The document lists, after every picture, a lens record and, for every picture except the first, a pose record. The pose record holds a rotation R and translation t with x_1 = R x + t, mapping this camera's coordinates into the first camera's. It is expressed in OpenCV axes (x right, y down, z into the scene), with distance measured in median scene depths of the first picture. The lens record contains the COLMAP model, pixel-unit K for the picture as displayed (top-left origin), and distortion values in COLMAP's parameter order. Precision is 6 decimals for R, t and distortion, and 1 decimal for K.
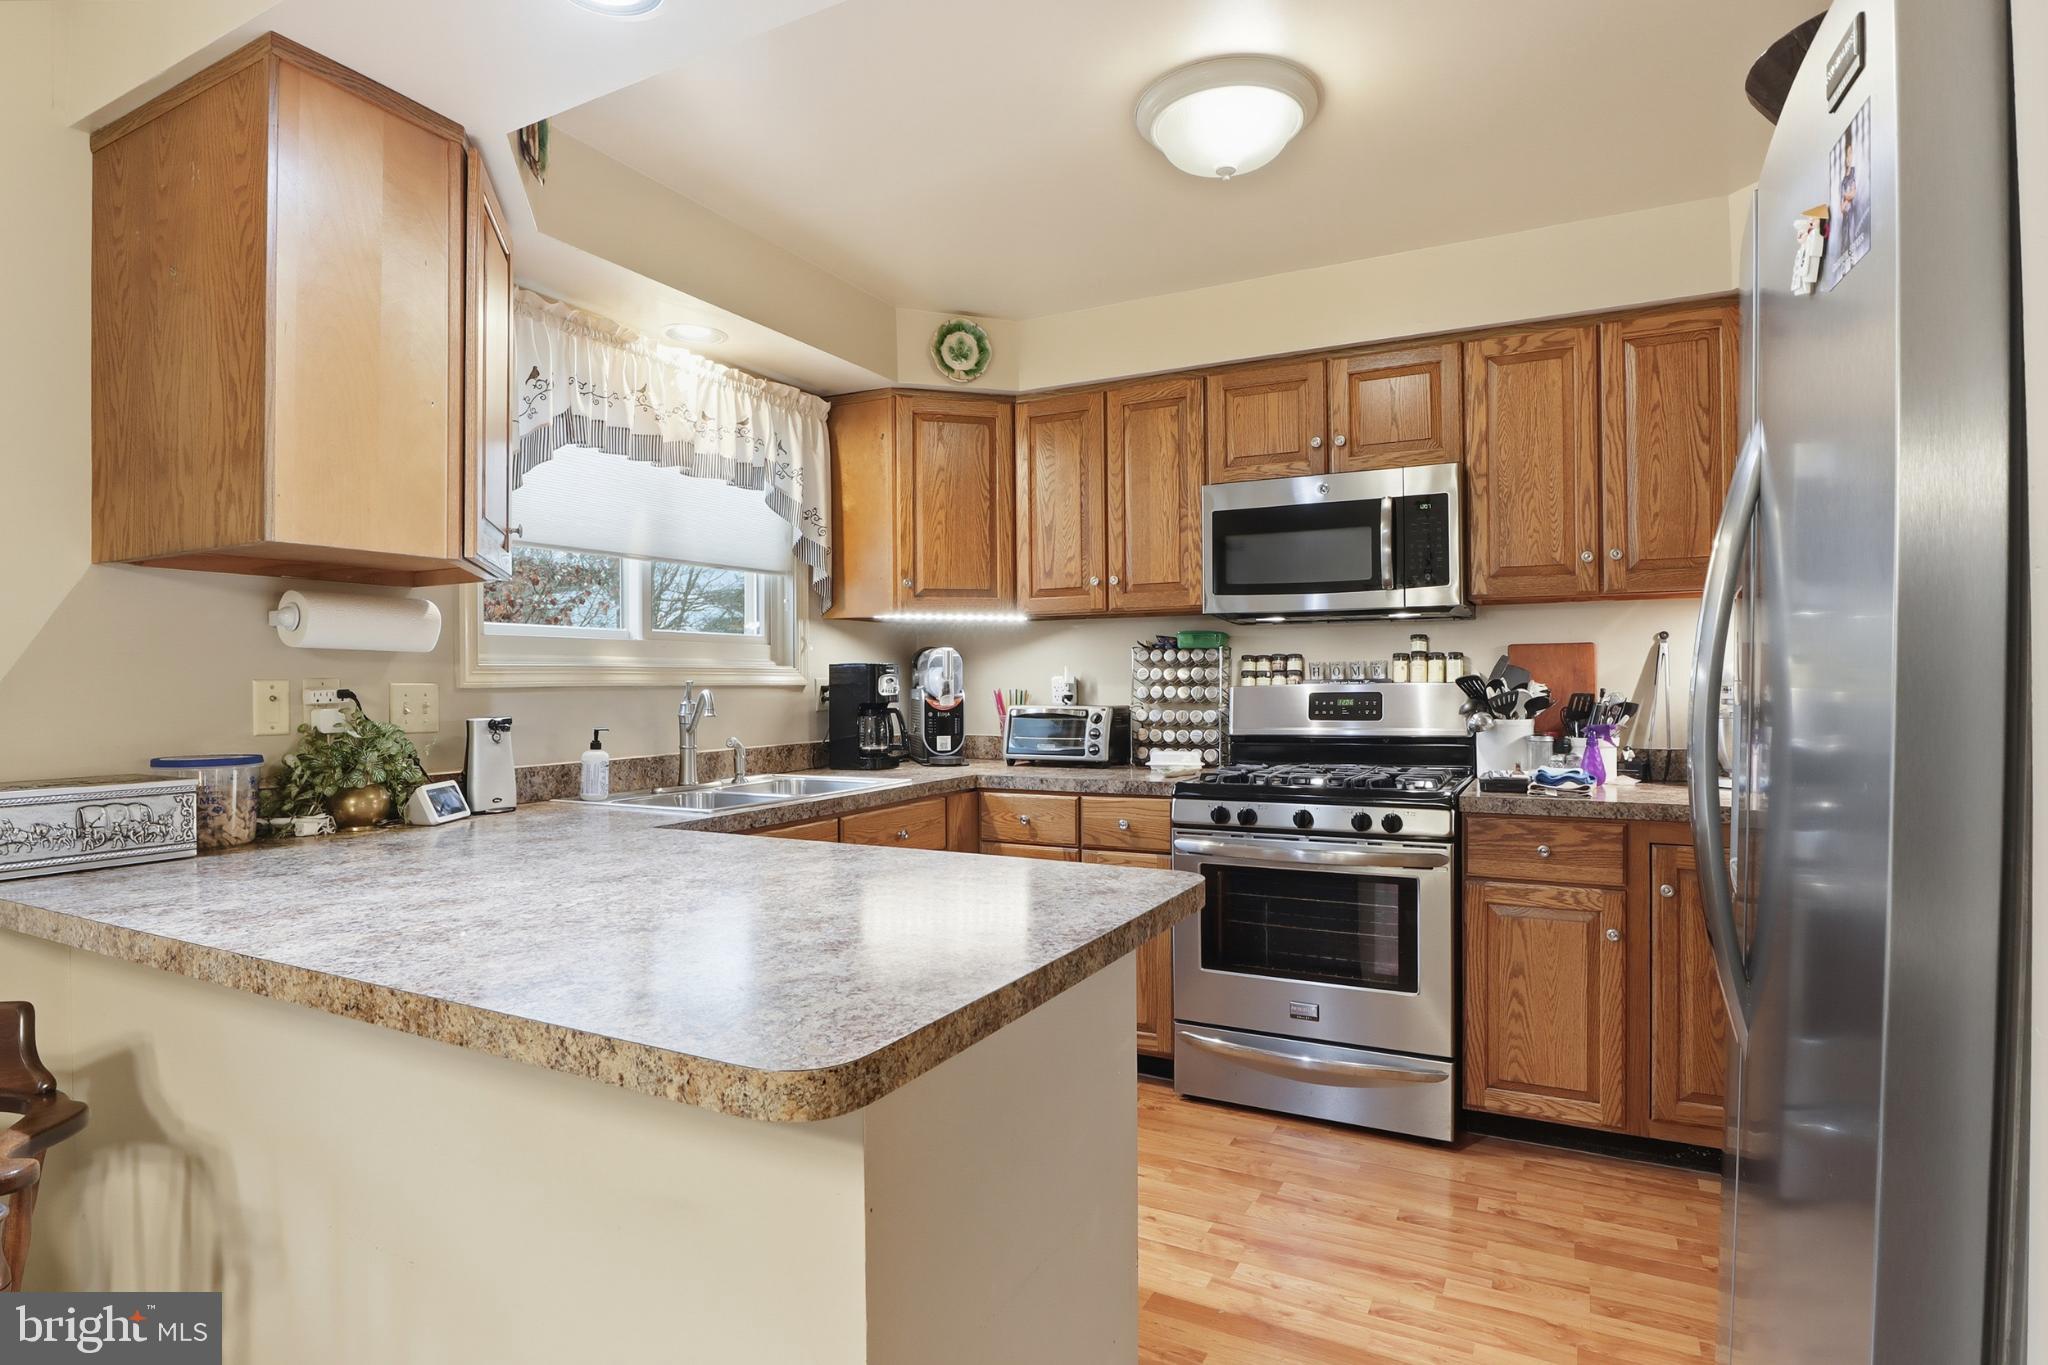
lens RADIAL K [[1059.1, 0, 1016.8], [0, 1059.1, 678.4], [0, 0, 1]] dist [-0.043801, 0.018160]
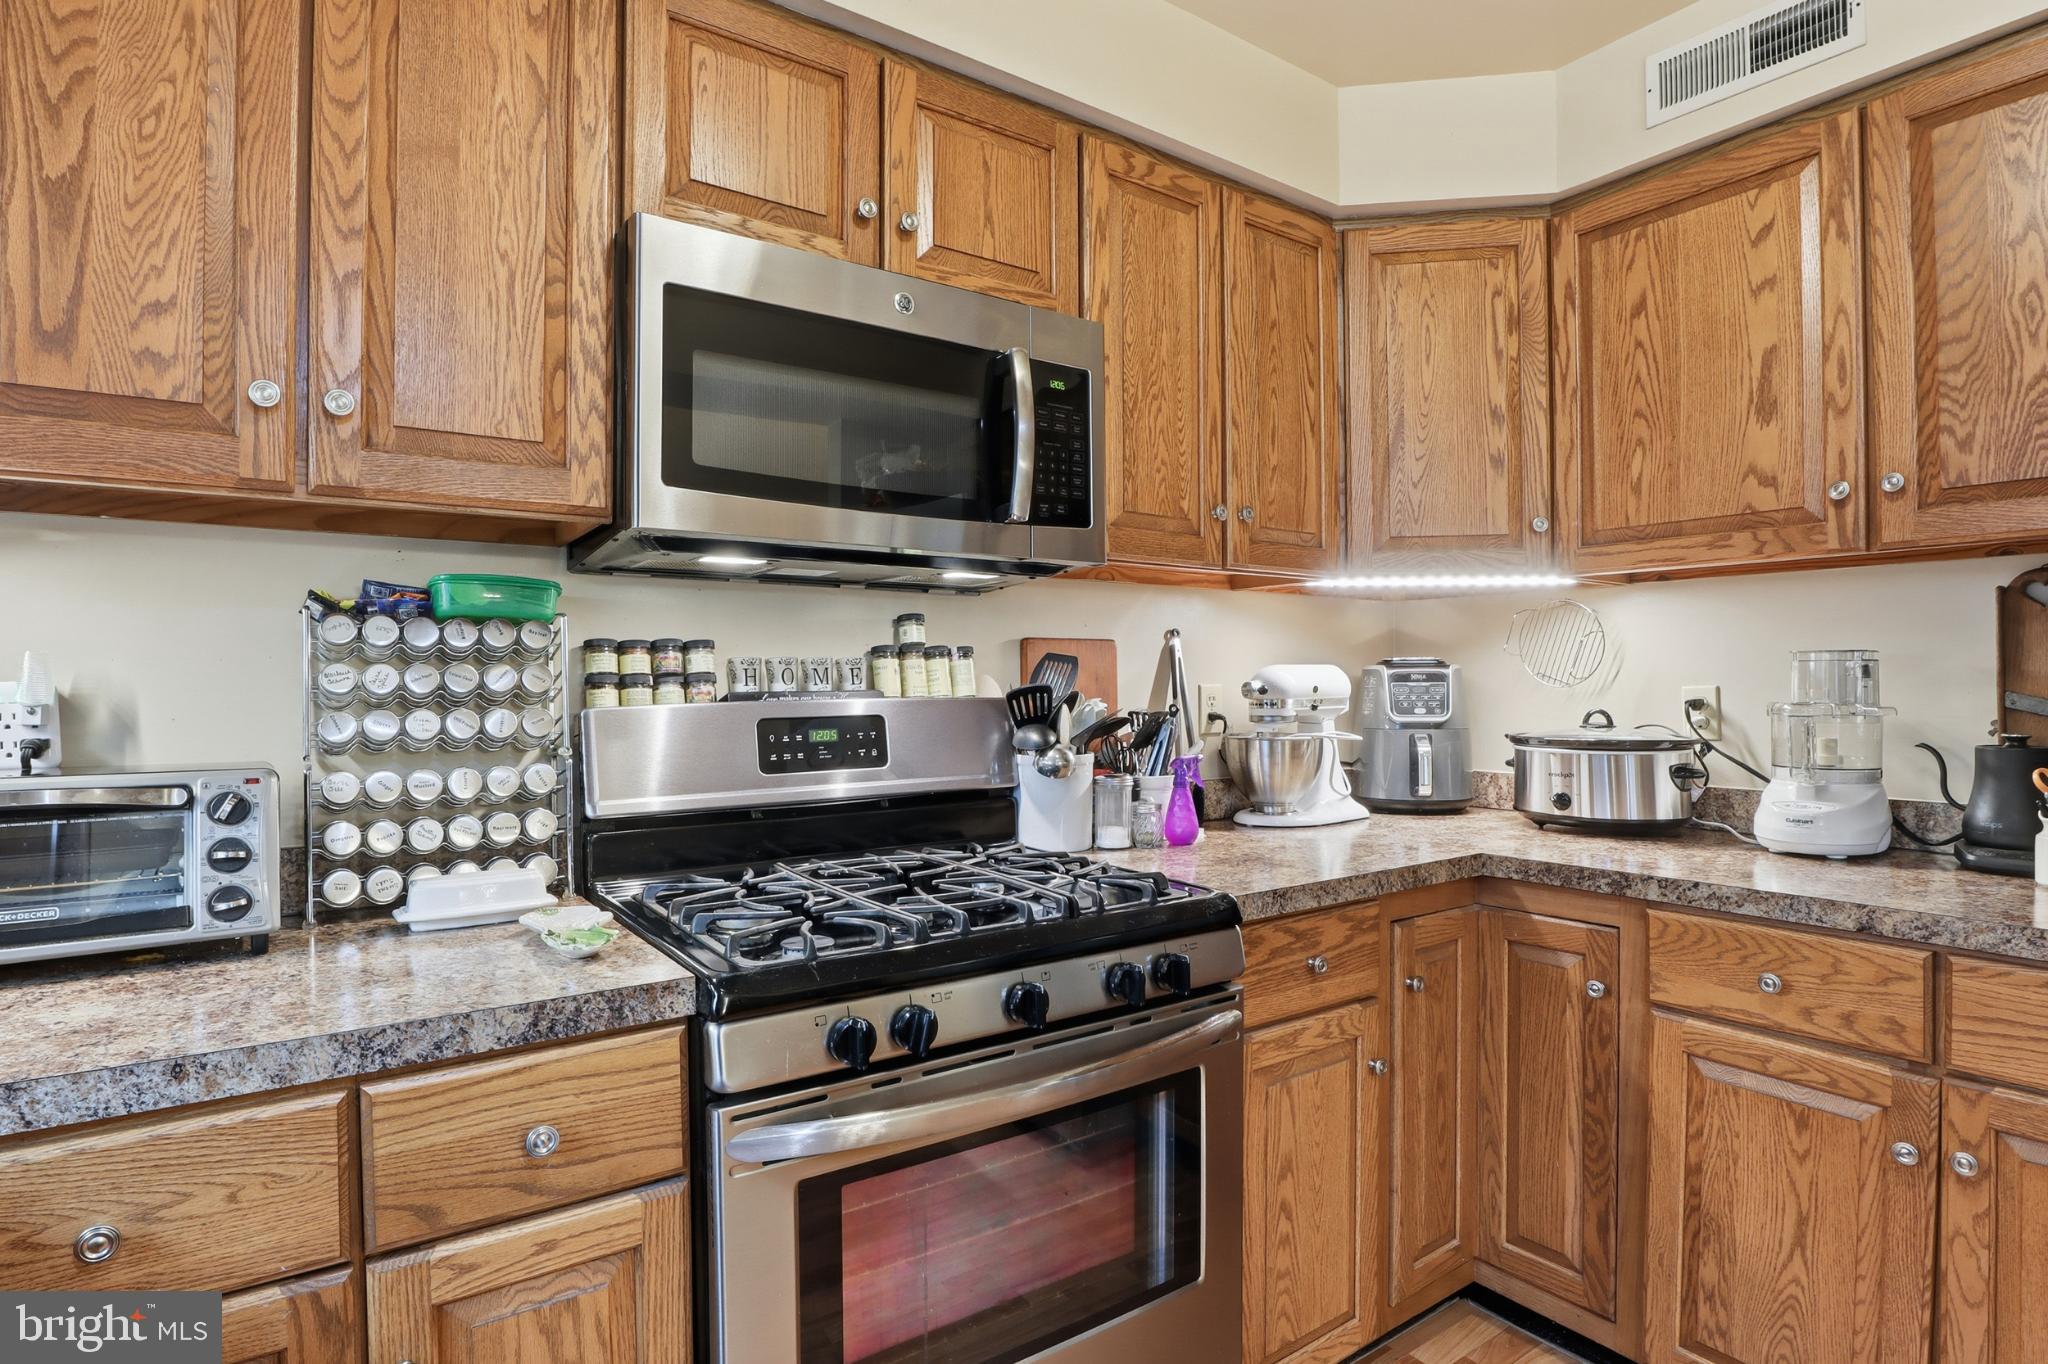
lens RADIAL K [[1059.1, 0, 1016.8], [0, 1059.1, 677.9], [0, 0, 1]] dist [-0.043801, 0.018160]
pose [[0.457944, 0.008411, 0.888941, -0.120509], [-0.000619, 0.999958, -0.009143, -0.001284], [-0.888981, 0.003637, 0.457930, 0.731140]]
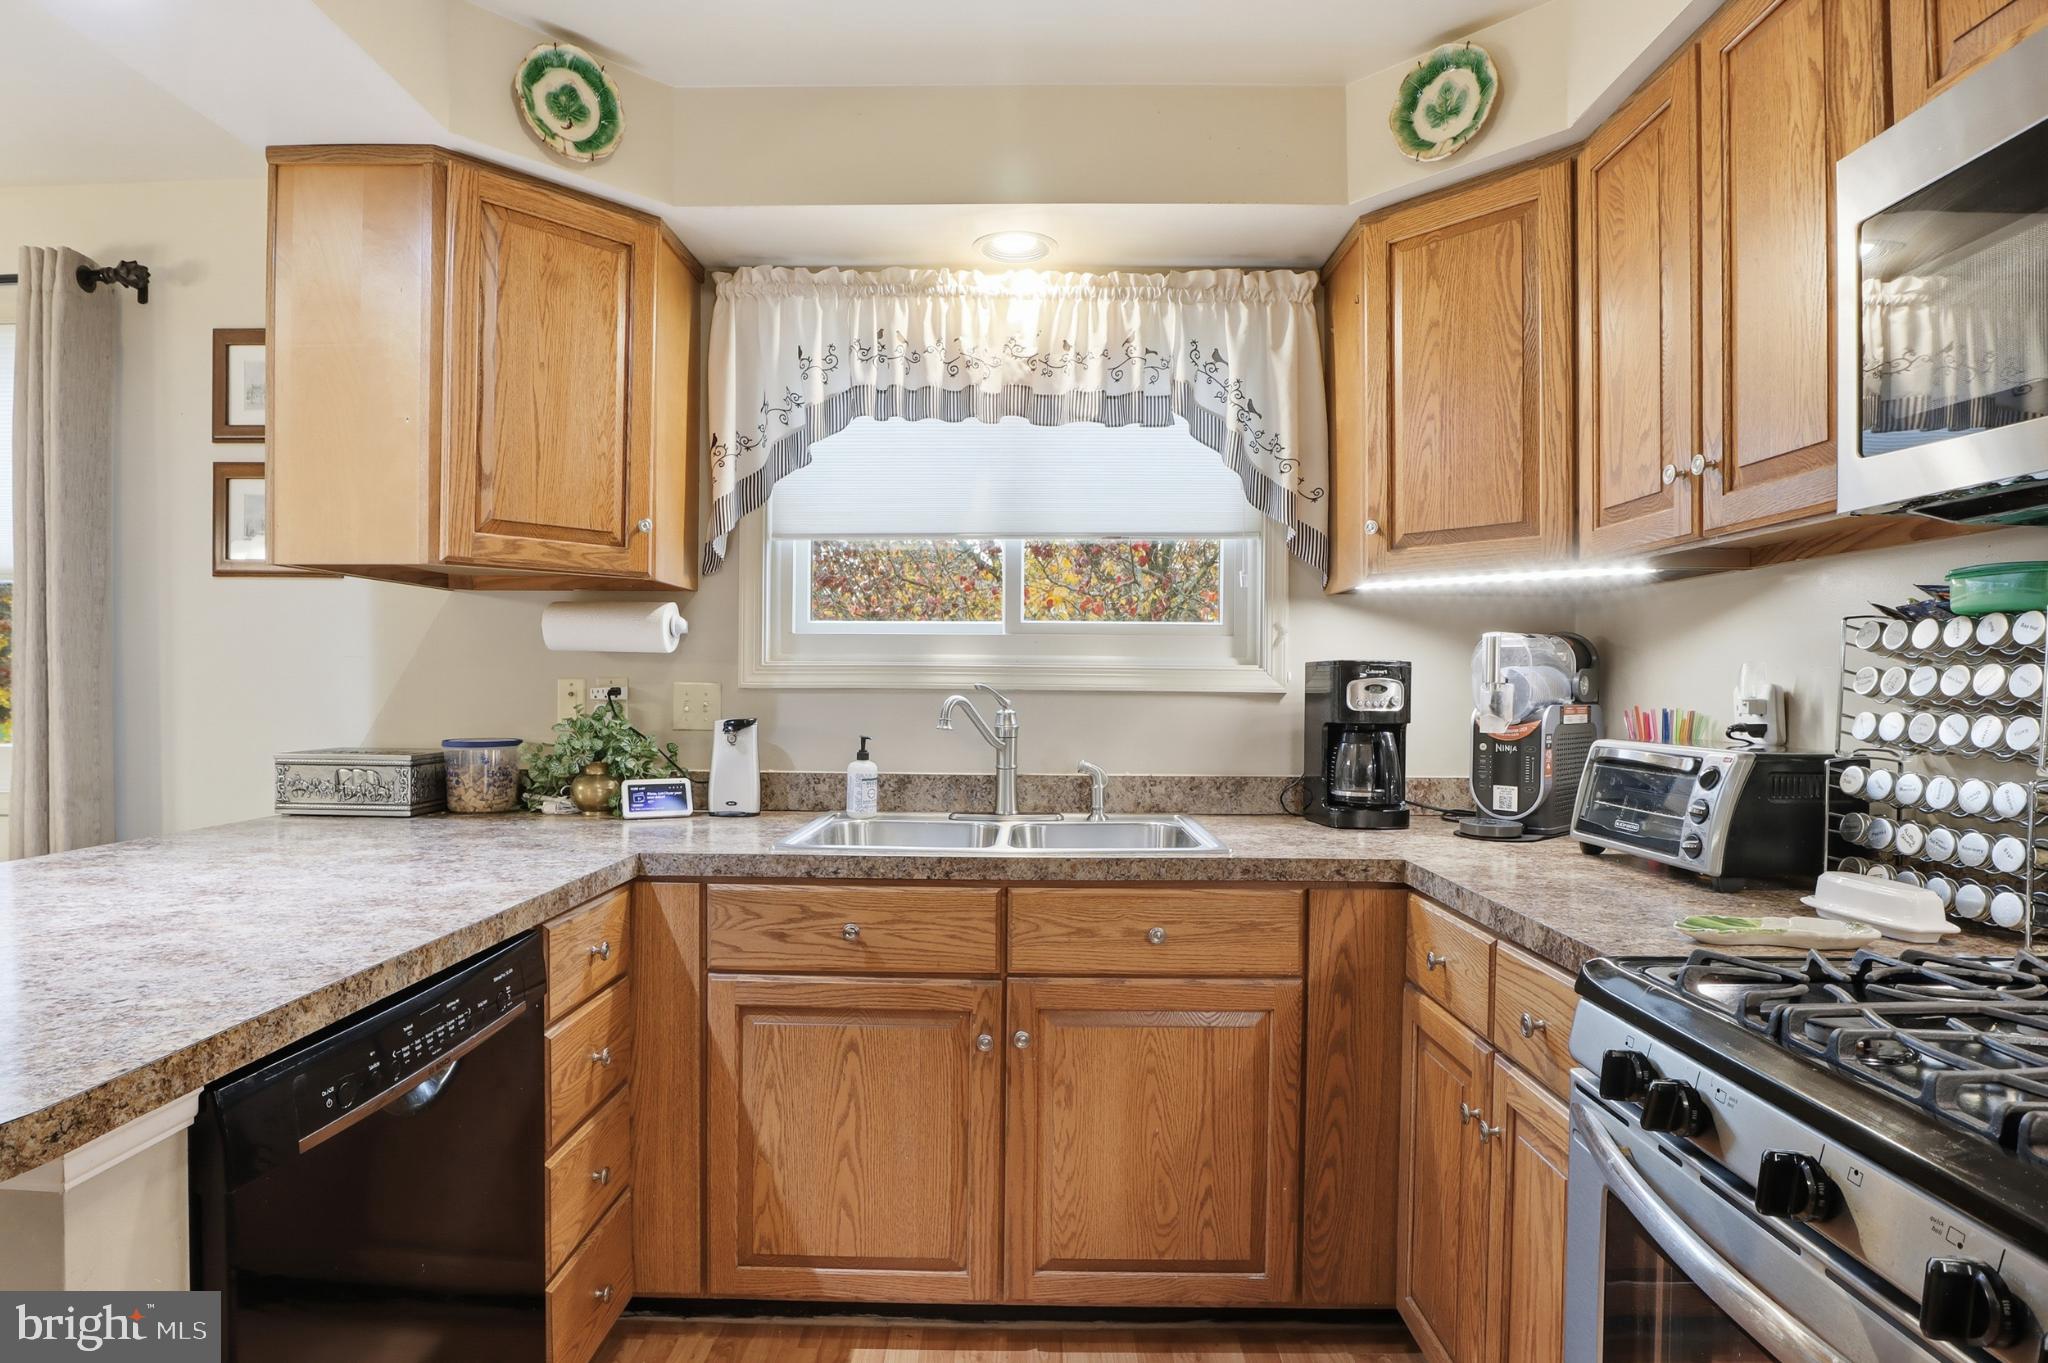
lens RADIAL K [[1059.1, 0, 1016.8], [0, 1059.1, 677.4], [0, 0, 1]] dist [-0.043801, 0.018160]
pose [[0.450818, 0.005067, -0.892601, 0.391734], [-0.008213, 0.999965, 0.001529, -0.003695], [0.892578, 0.006642, 0.450844, 0.623280]]
